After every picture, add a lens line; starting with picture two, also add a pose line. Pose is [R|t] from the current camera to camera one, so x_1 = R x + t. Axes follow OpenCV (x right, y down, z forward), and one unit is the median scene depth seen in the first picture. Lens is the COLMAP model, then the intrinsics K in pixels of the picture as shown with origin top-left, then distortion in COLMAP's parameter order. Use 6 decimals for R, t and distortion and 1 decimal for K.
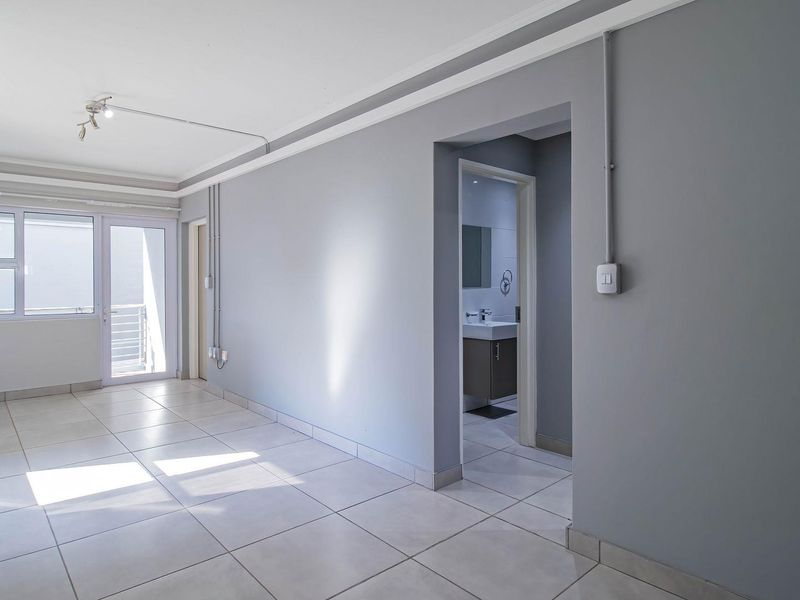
lens RADIAL K [[492.7, 0, 399.3], [0, 492.7, 283.5], [0, 0, 1]] dist [0.005448, -0.017181]
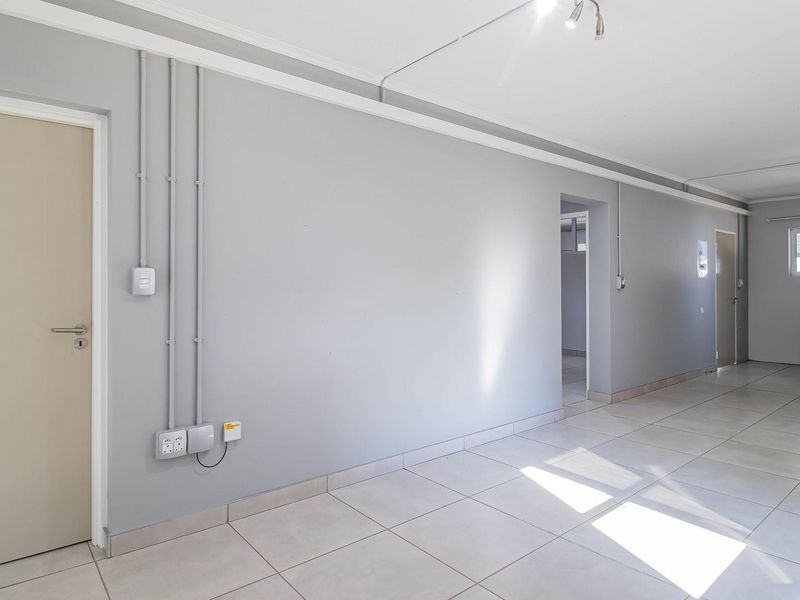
lens RADIAL K [[492.7, 0, 399.3], [0, 492.7, 283.5], [0, 0, 1]] dist [0.005448, -0.017181]
pose [[0.032810, 0.009219, 0.999419, -0.797277], [0.007245, 0.999929, -0.009462, 0.004287], [-0.999435, 0.007551, 0.032741, 0.781867]]
